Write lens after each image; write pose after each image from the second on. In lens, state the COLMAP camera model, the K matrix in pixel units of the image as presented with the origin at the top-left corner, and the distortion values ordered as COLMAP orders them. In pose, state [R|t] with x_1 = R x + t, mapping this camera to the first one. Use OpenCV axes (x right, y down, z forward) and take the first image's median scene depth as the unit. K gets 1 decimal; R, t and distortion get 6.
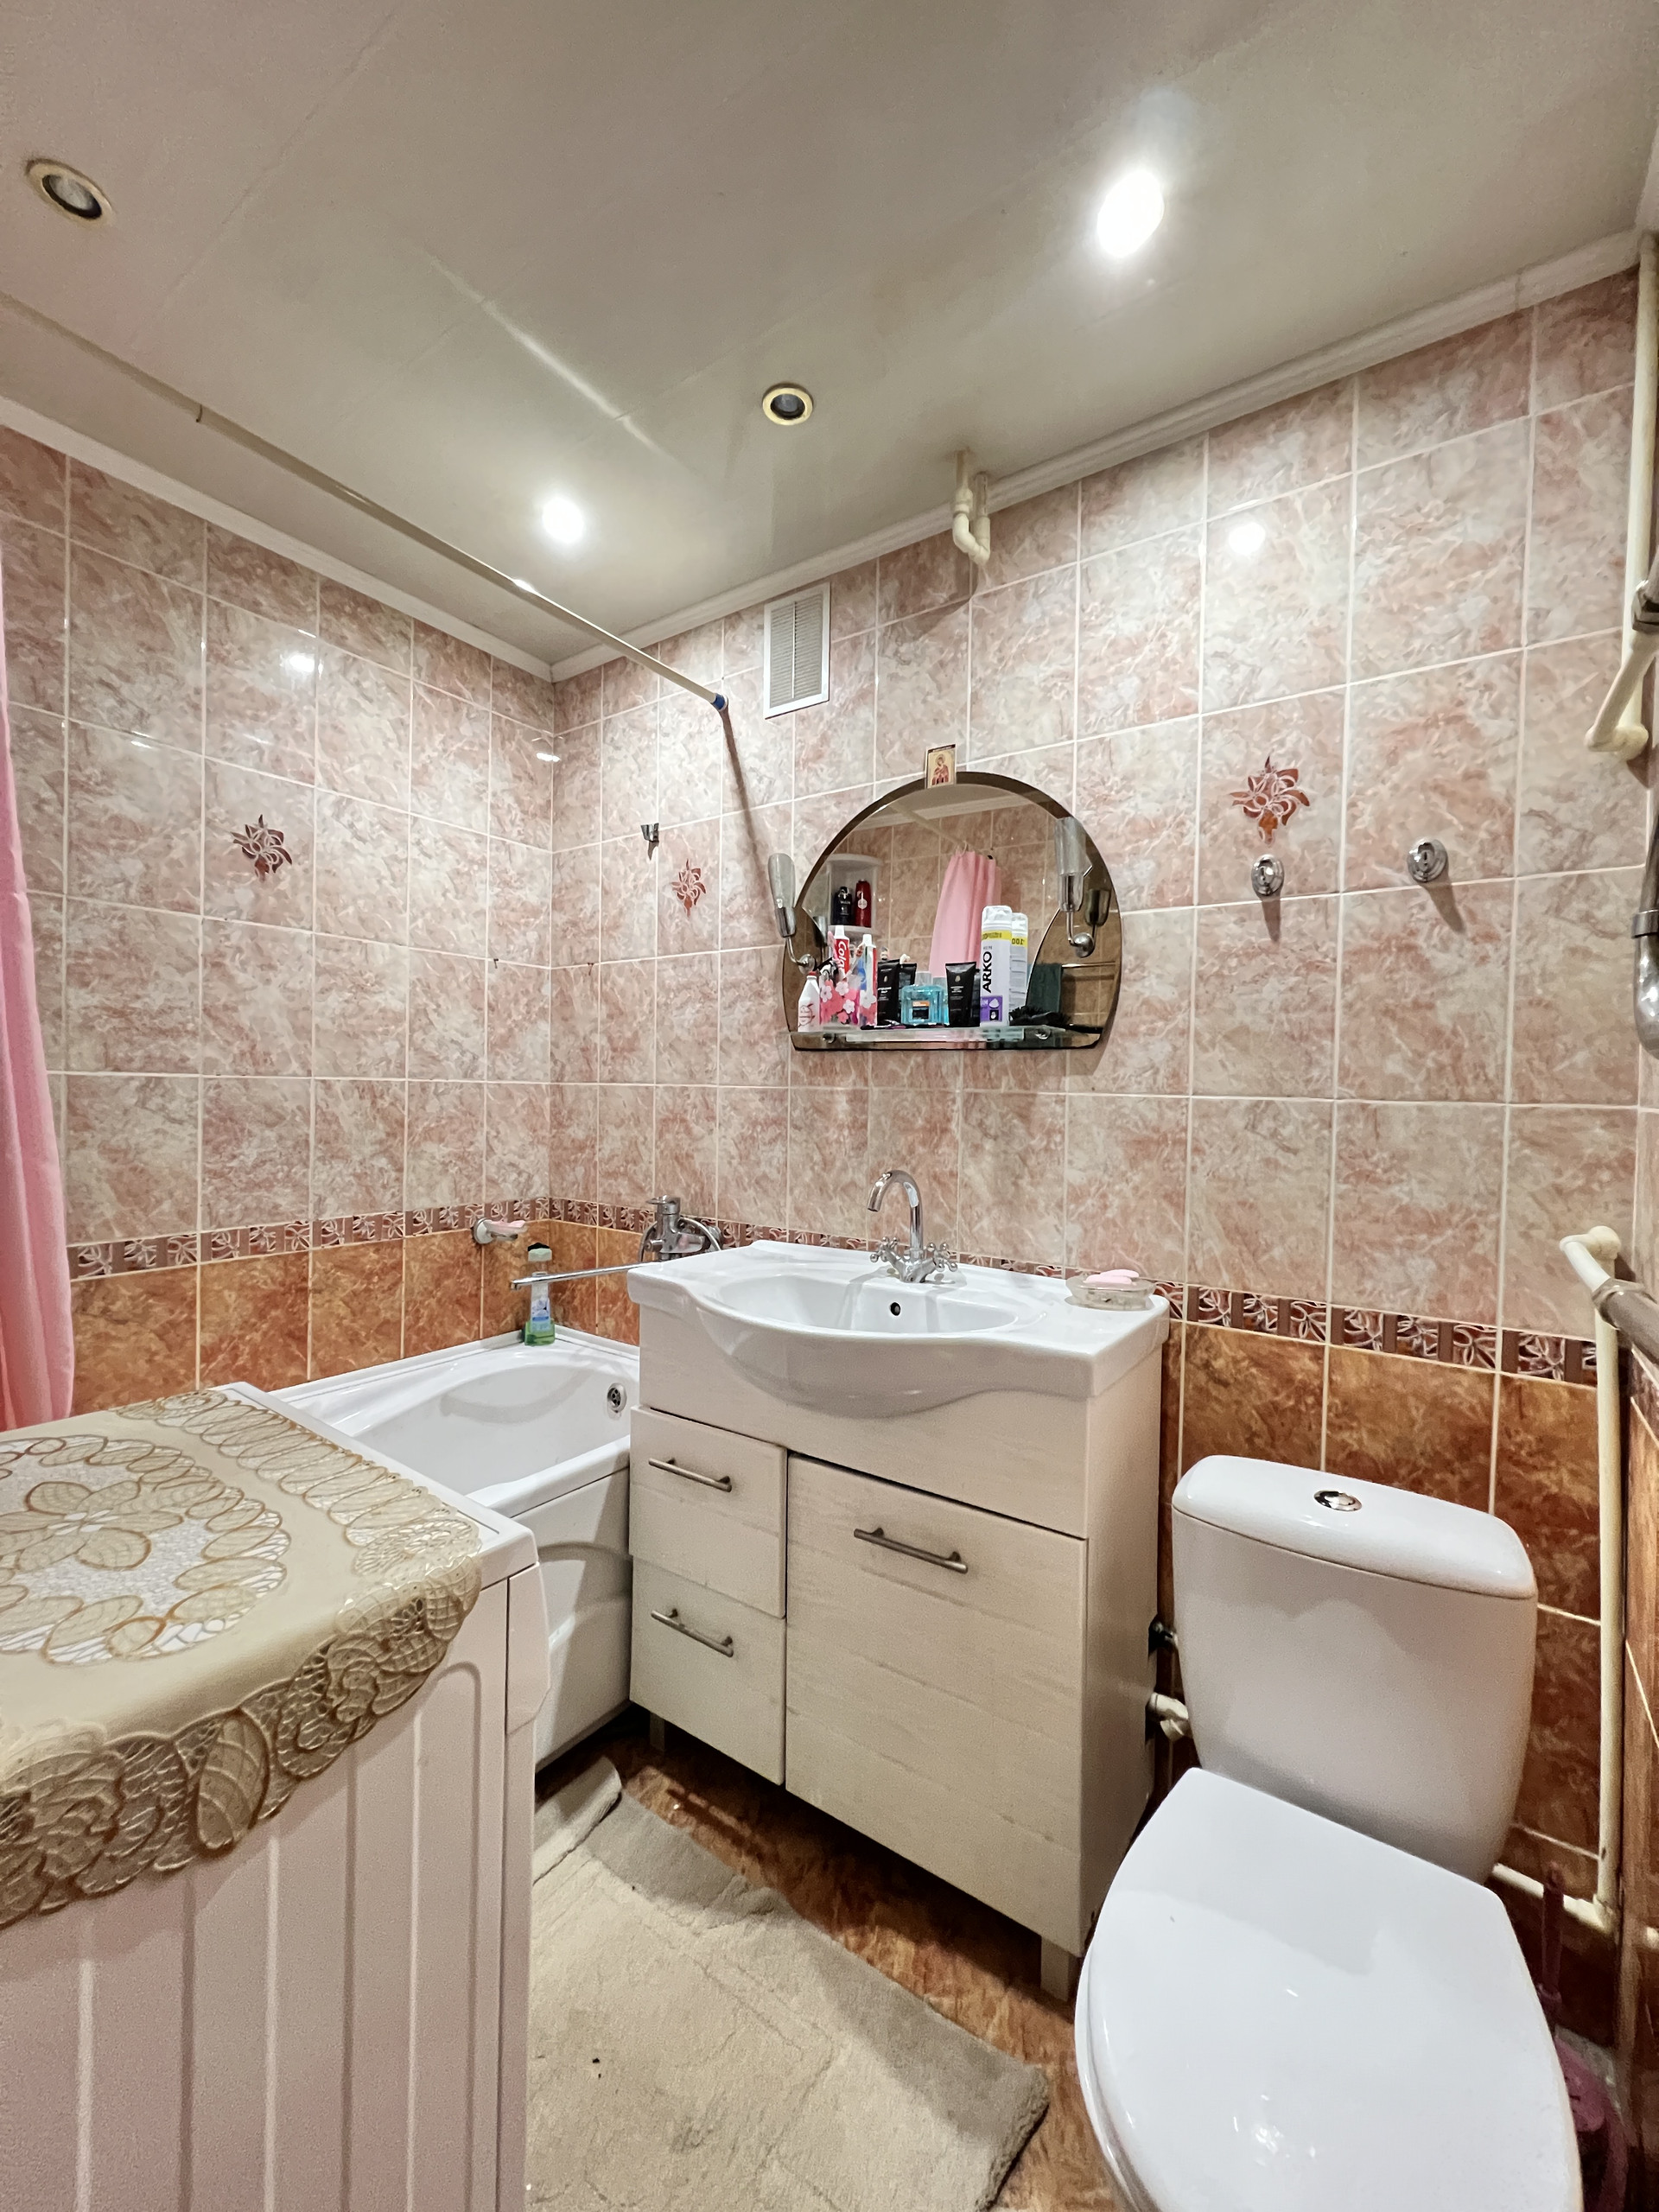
lens RADIAL K [[884.9, 0, 832.1], [0, 884.9, 1111.3], [0, 0, 1]] dist [-0.002349, 0.000974]
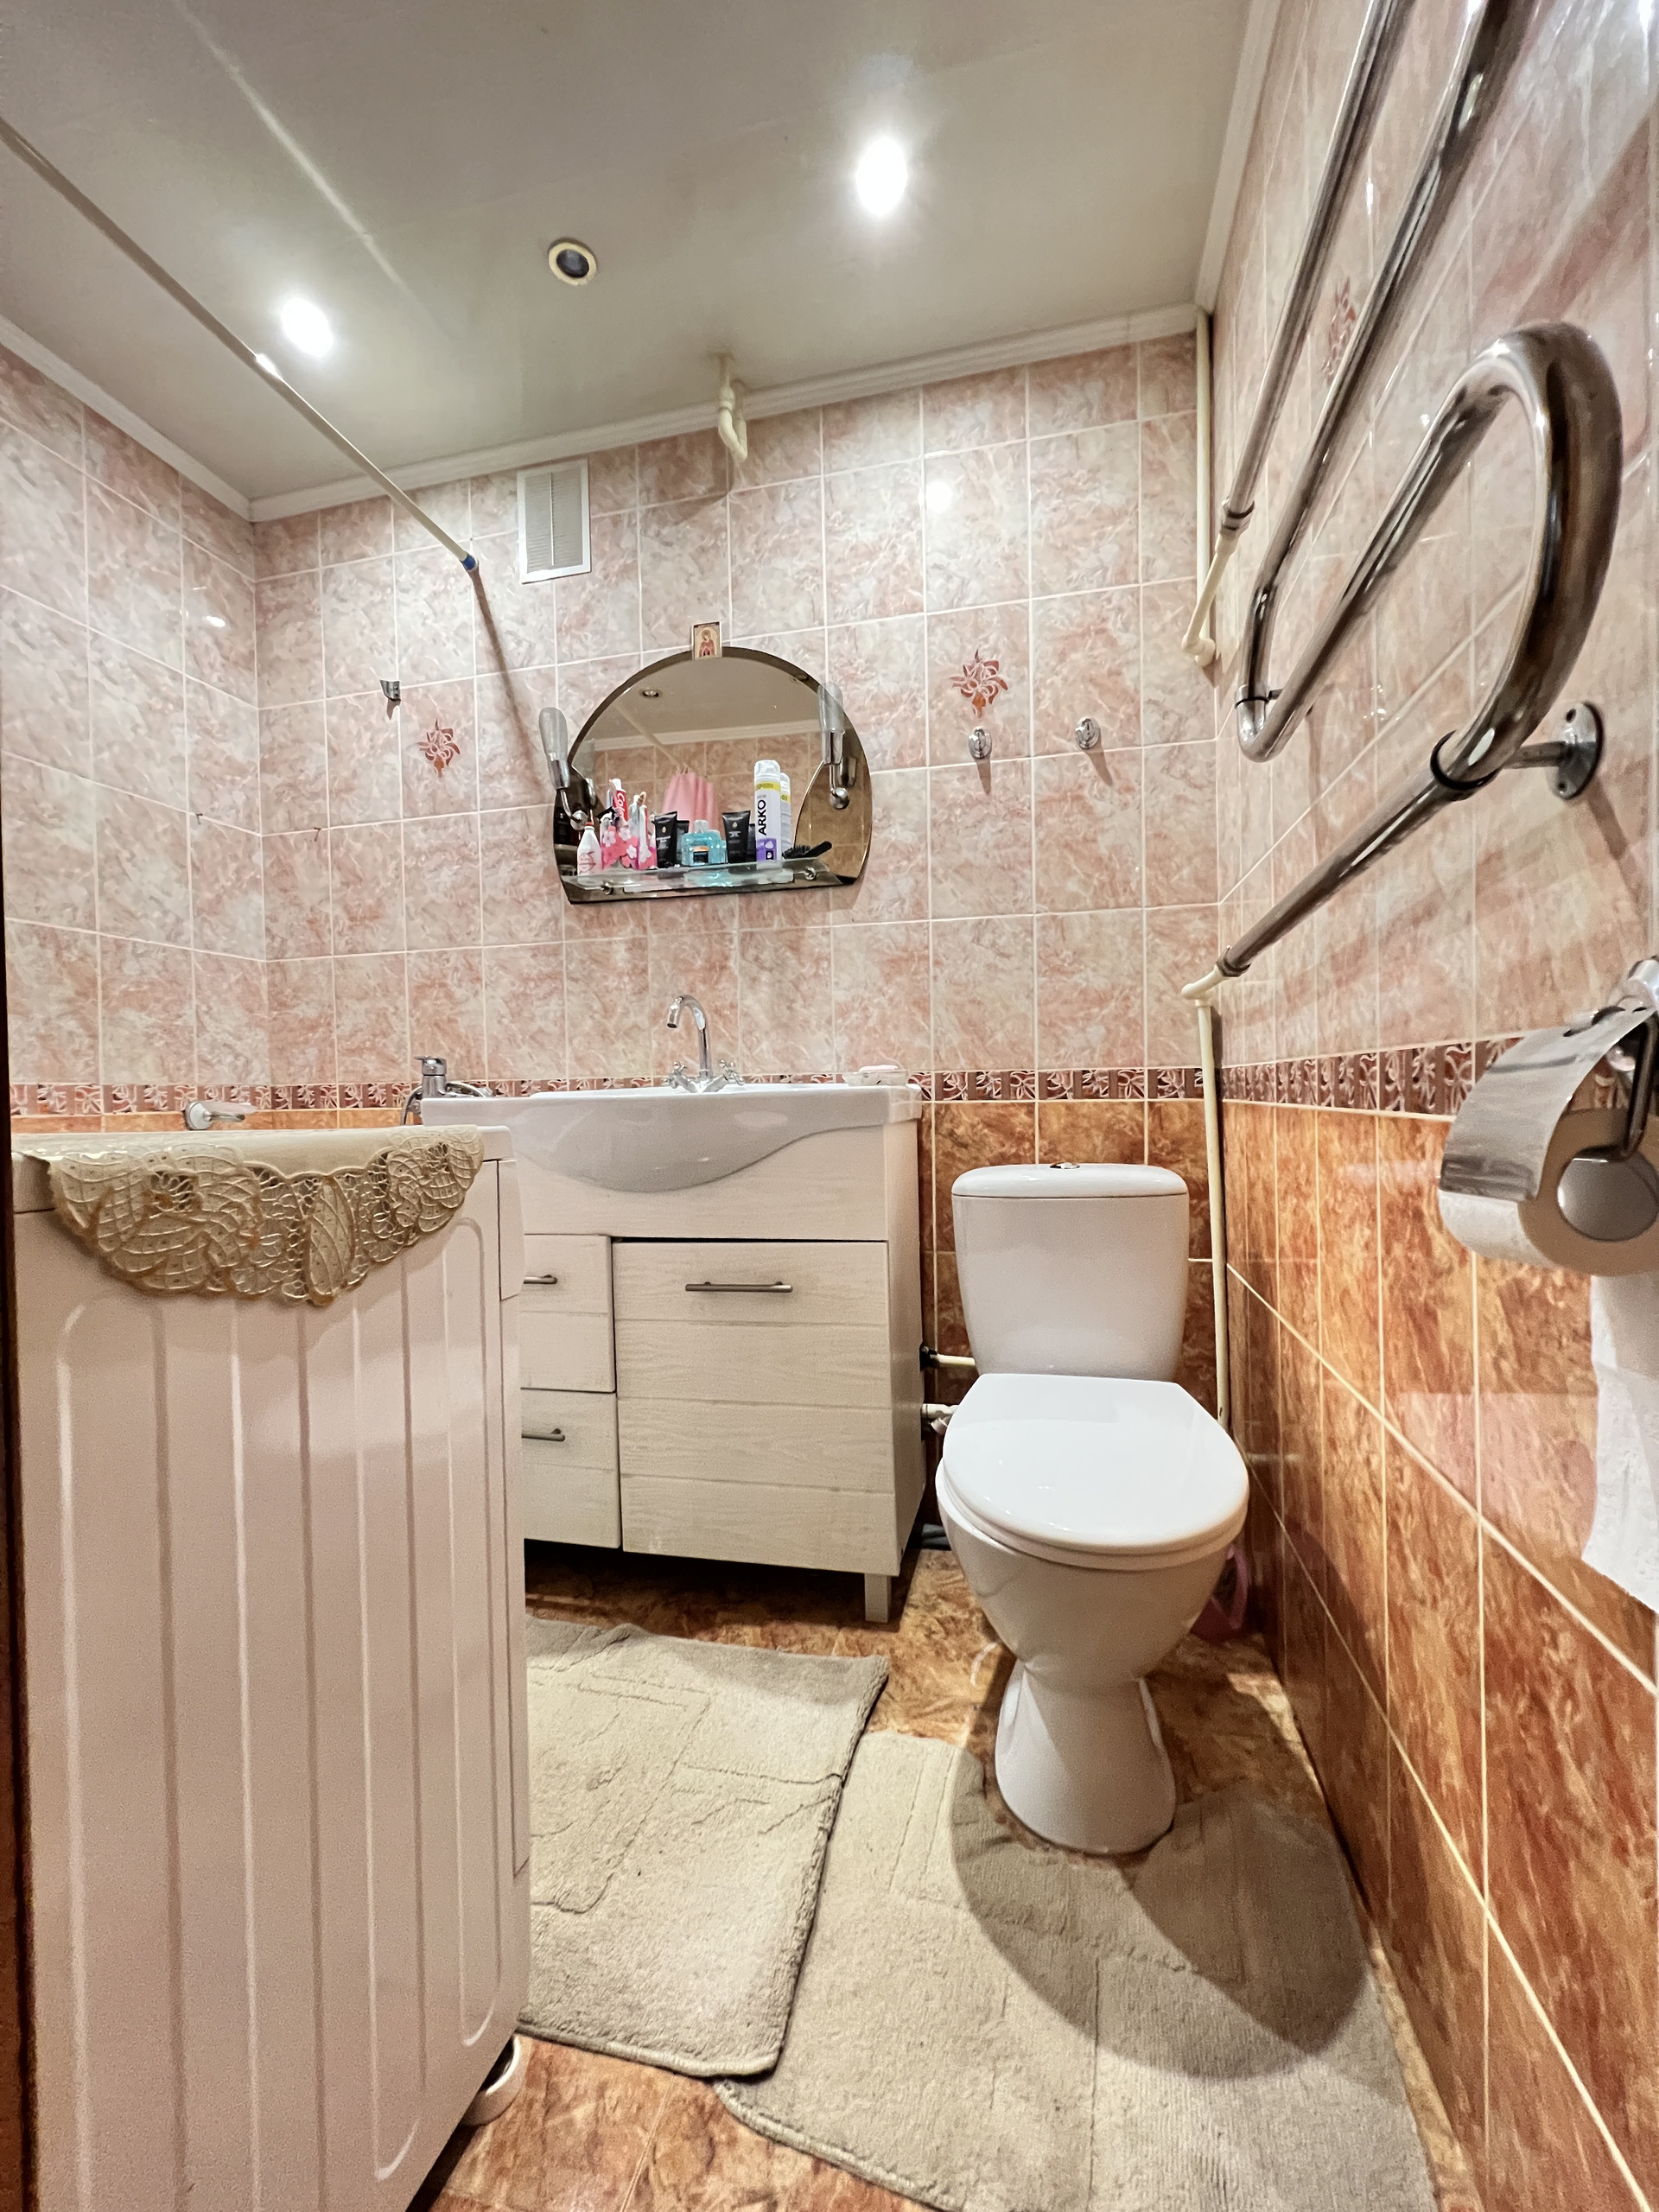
lens RADIAL K [[884.9, 0, 832.1], [0, 884.9, 1111.3], [0, 0, 1]] dist [-0.002349, 0.000974]
pose [[0.930546, -0.042691, 0.363679, -0.172763], [0.043321, 0.999041, 0.006430, 0.218335], [-0.363605, 0.009772, 0.931502, -0.099191]]
